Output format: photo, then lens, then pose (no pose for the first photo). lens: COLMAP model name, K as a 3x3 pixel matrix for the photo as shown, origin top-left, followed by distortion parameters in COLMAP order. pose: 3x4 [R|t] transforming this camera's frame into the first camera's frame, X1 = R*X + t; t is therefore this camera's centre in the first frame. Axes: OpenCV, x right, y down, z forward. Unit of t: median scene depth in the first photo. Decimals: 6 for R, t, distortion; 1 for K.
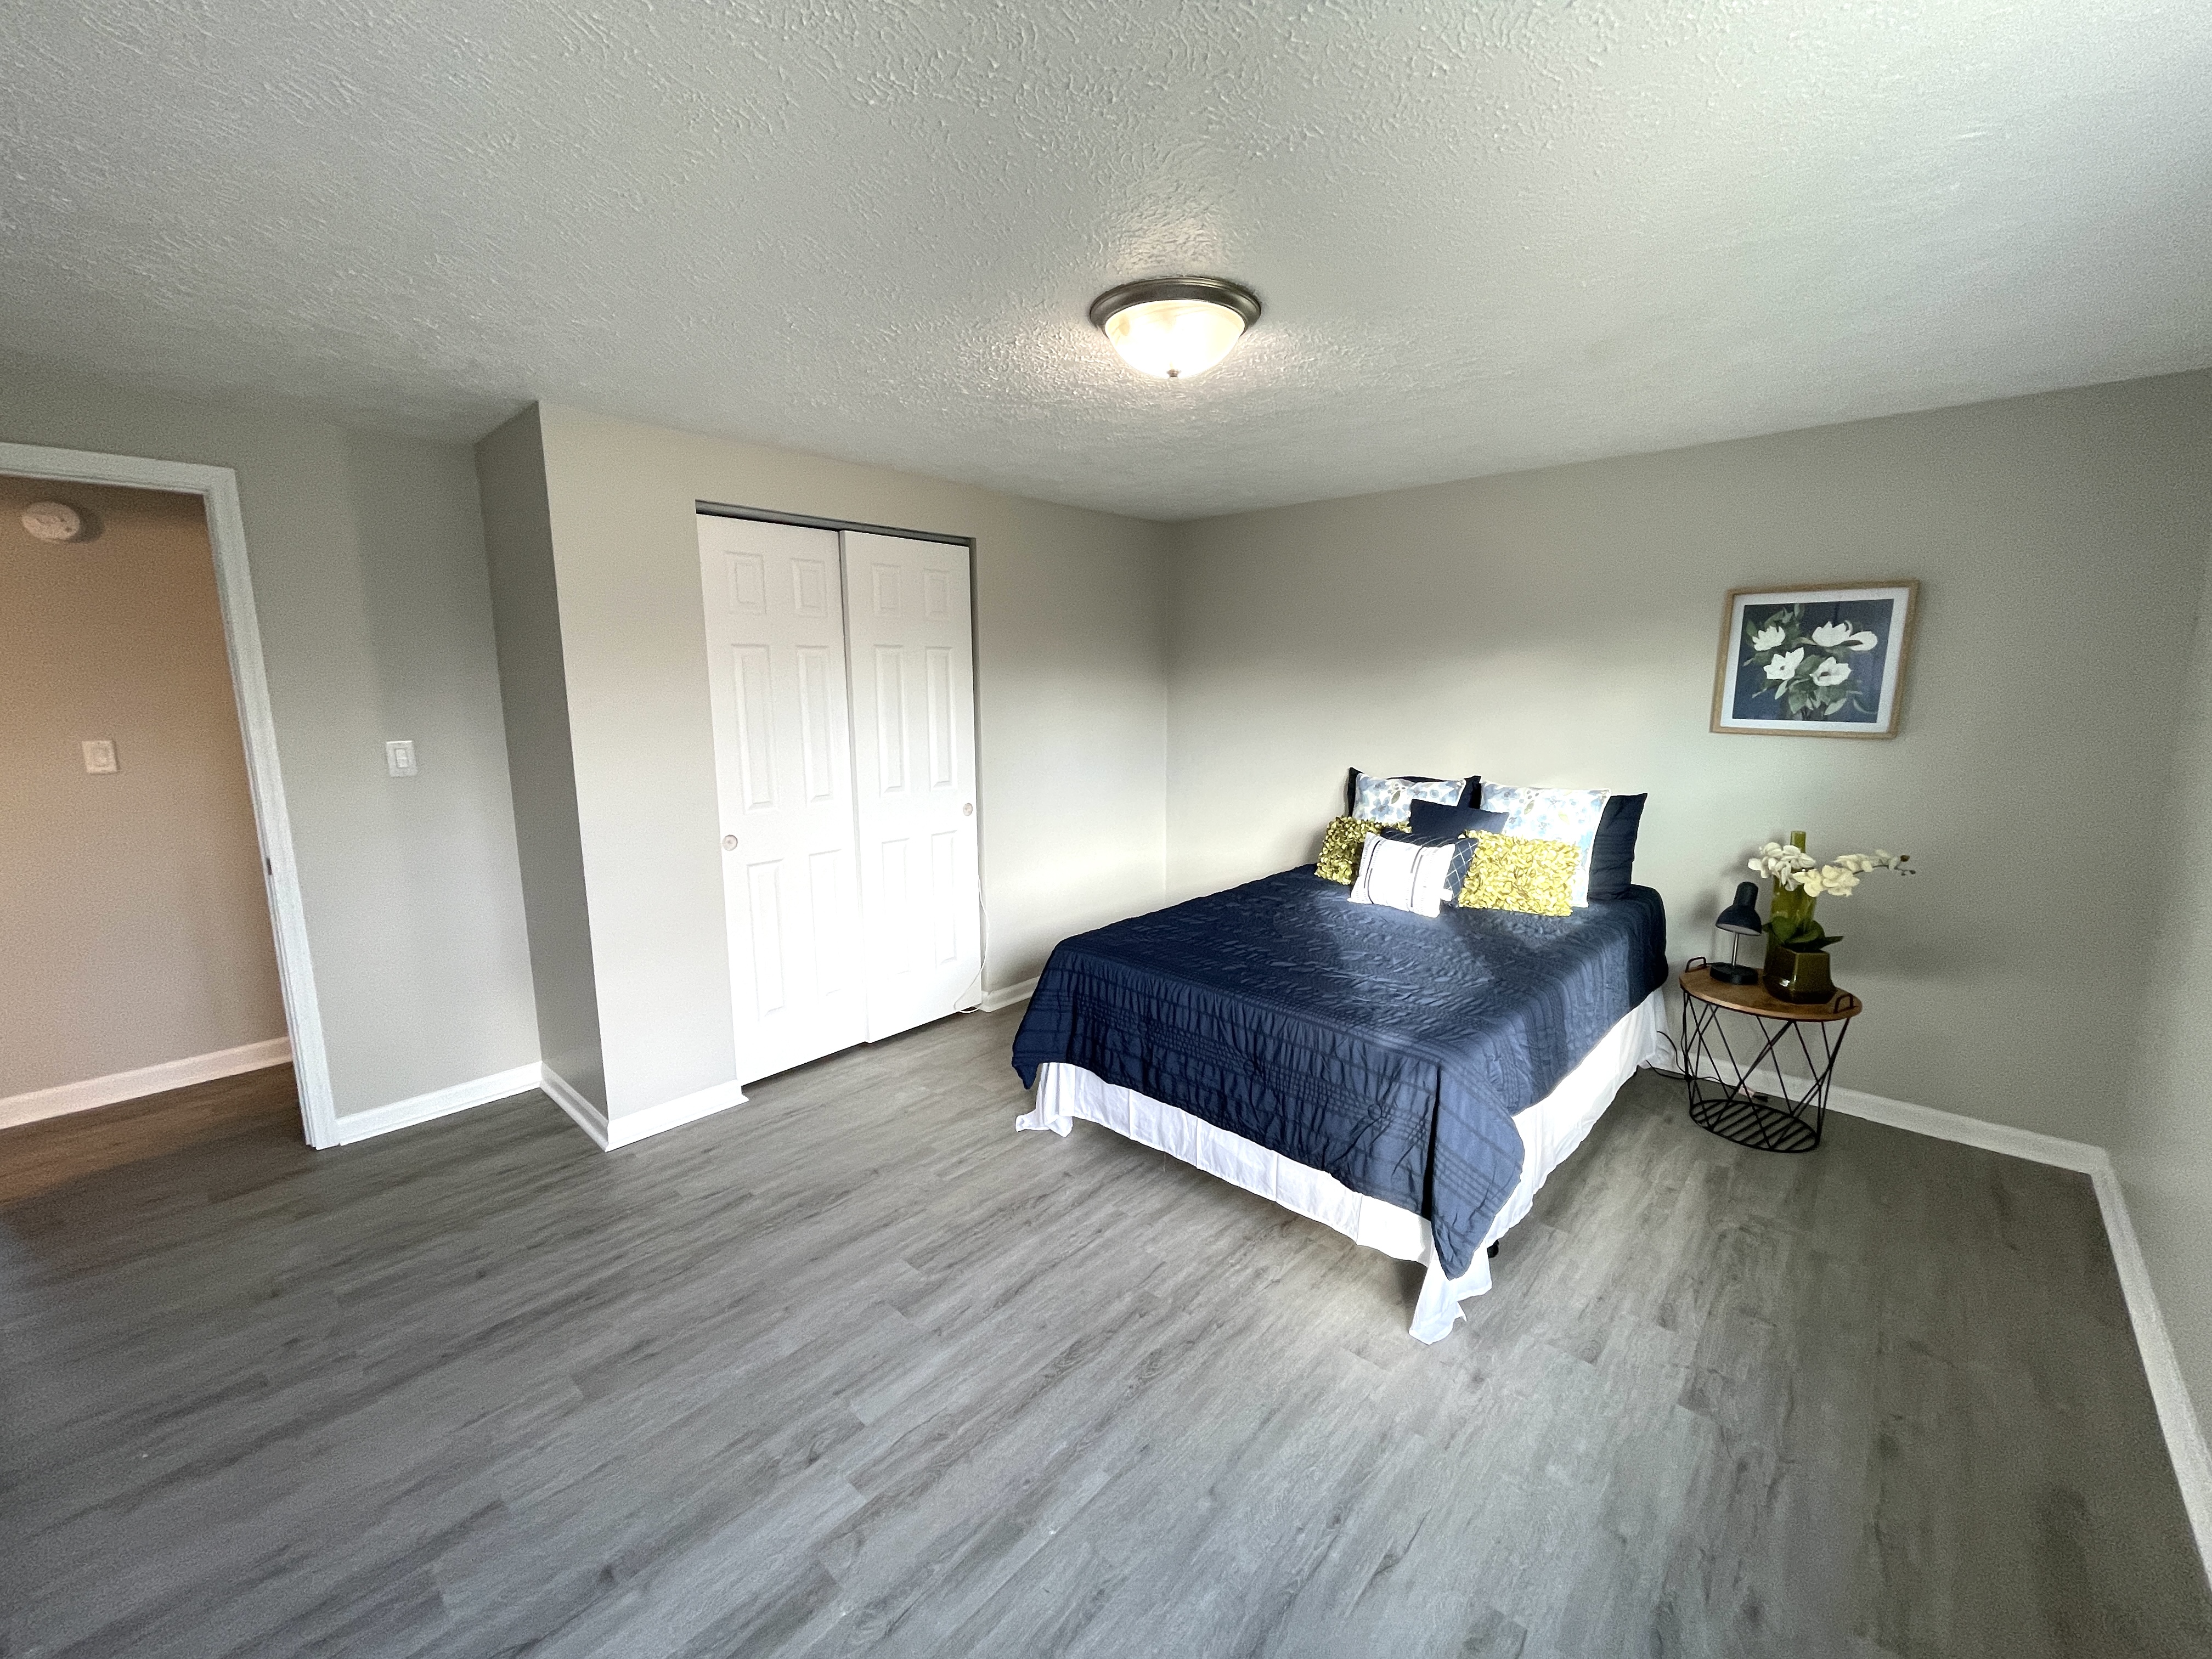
lens RADIAL K [[904.1, 0, 1103.3], [0, 904.1, 832.1], [0, 0, 1]] dist [-0.002423, -0.000388]
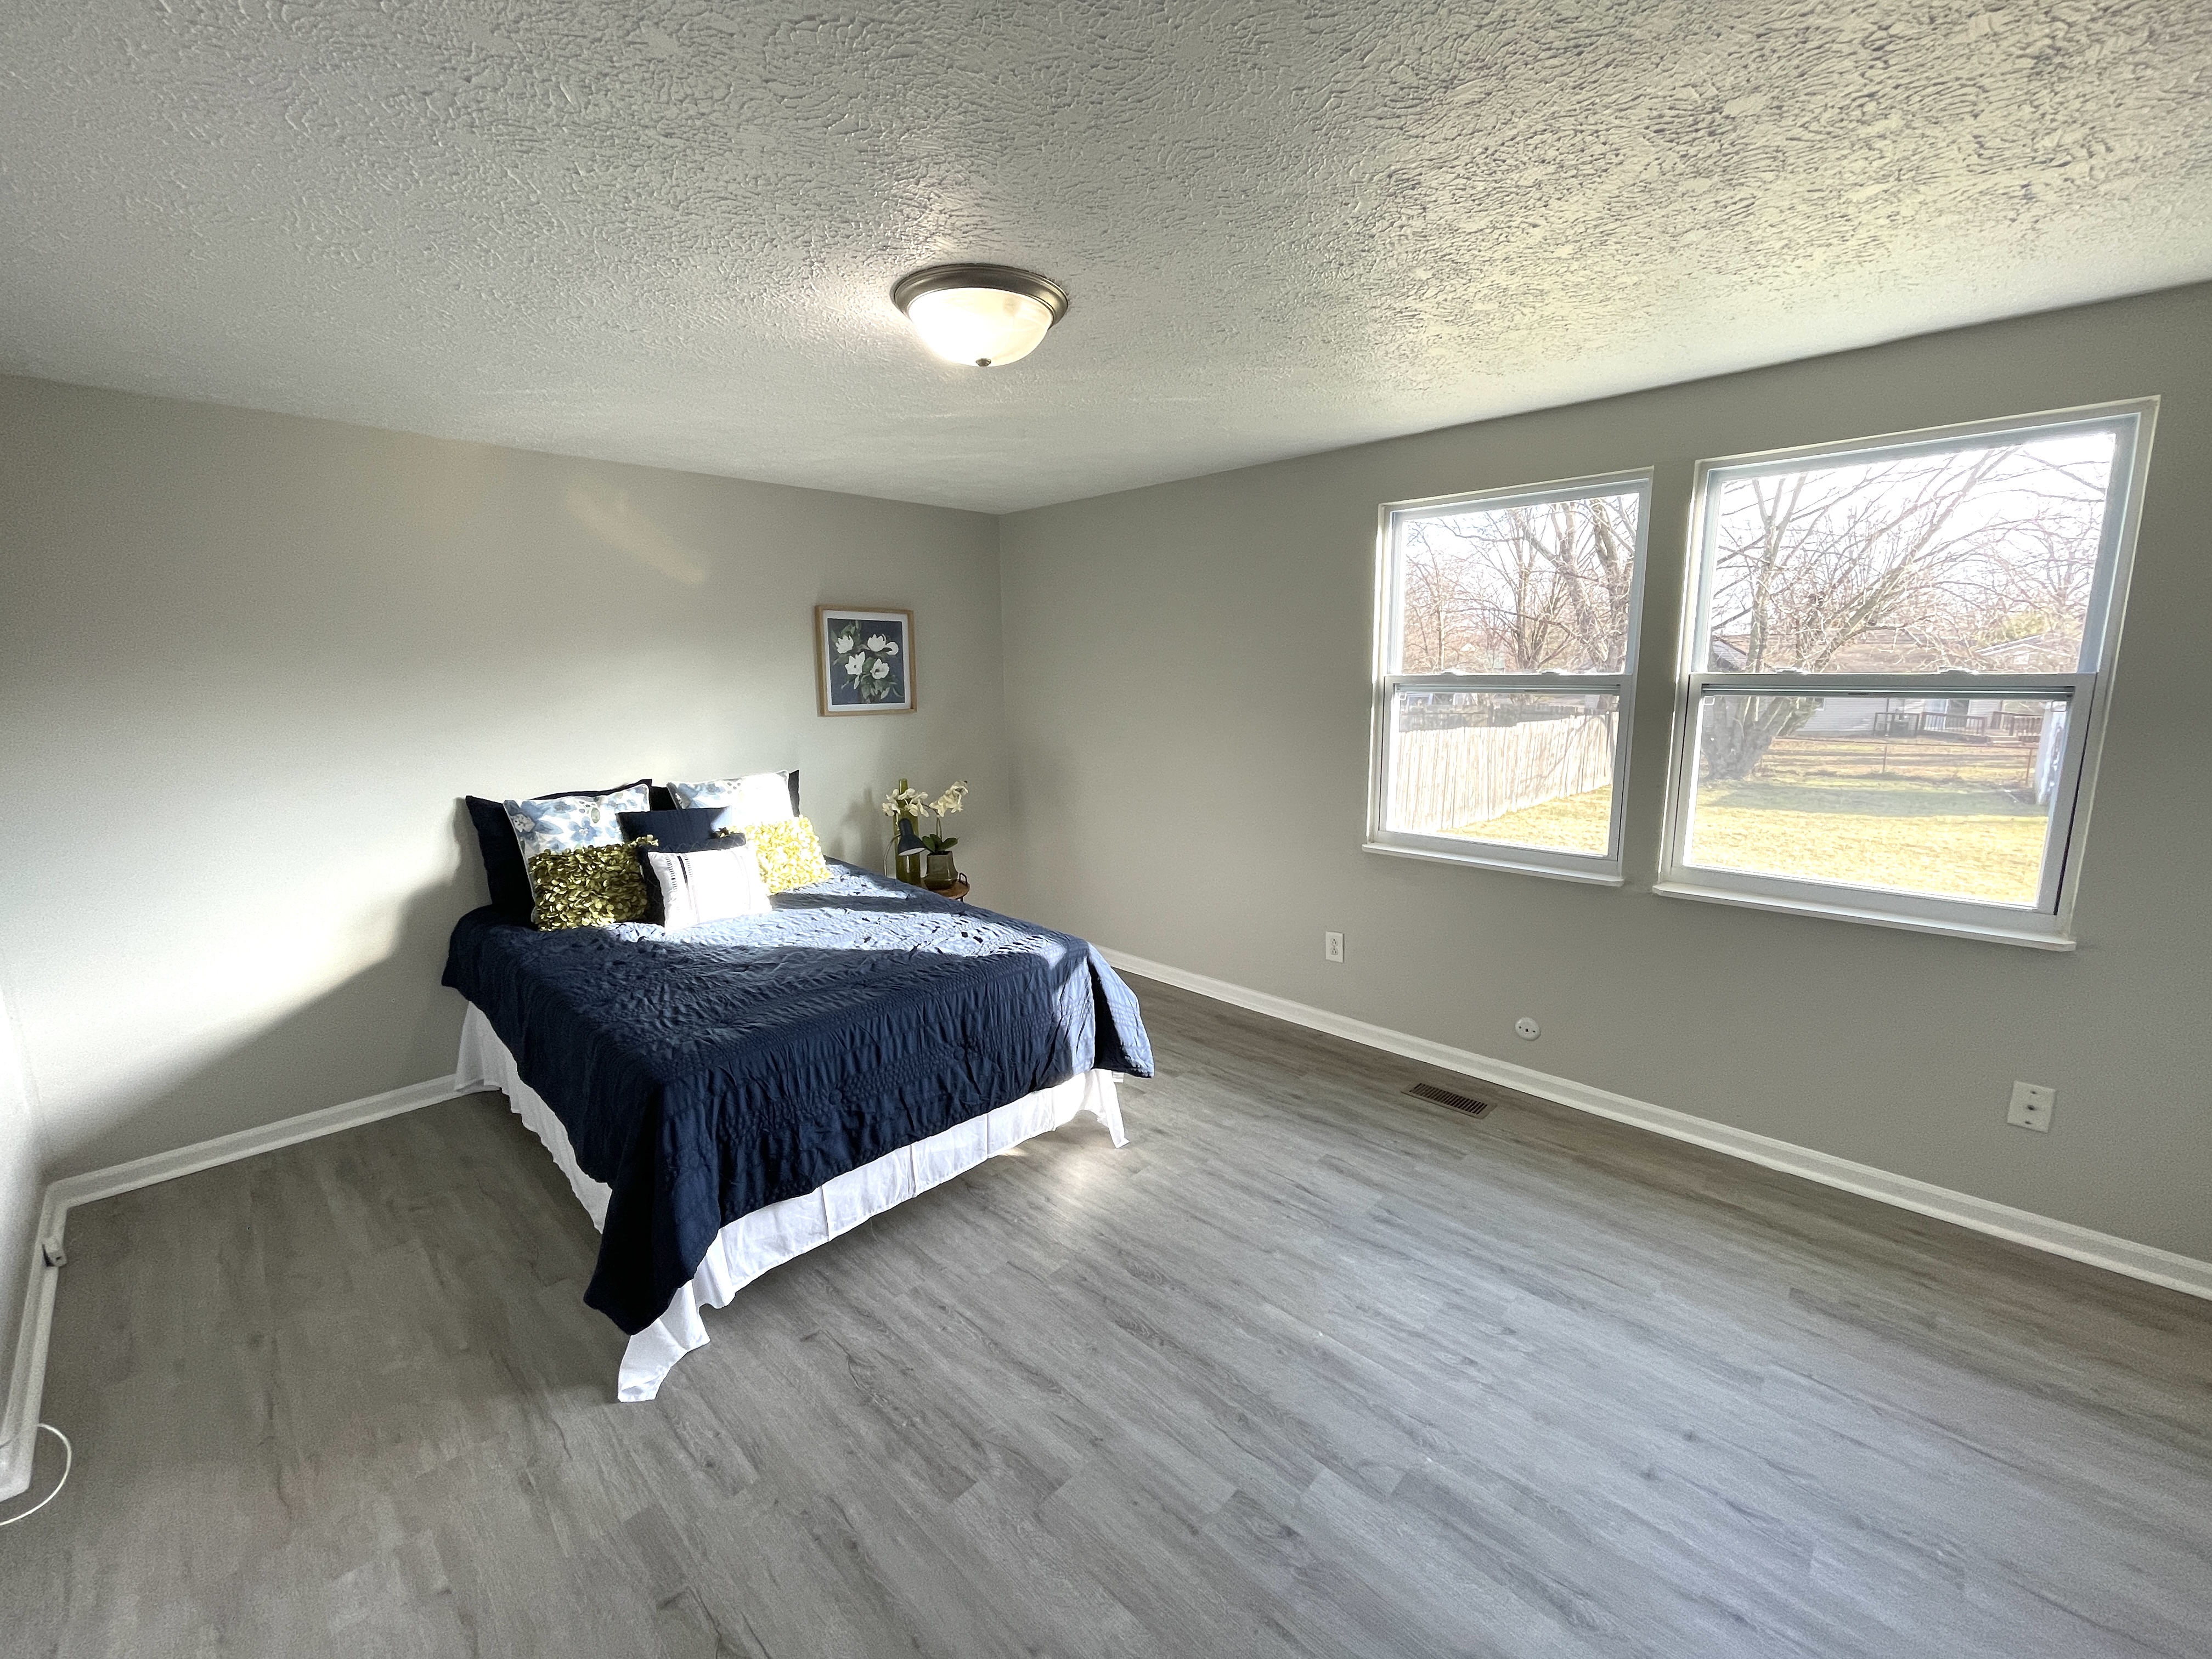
lens RADIAL K [[904.1, 0, 1109.3], [0, 904.1, 835.2], [0, 0, 1]] dist [-0.002423, -0.000388]
pose [[0.019118, -0.180009, 0.983479, -0.699083], [0.182500, 0.967761, 0.173584, -0.109694], [-0.983020, 0.176166, 0.051354, 0.645124]]
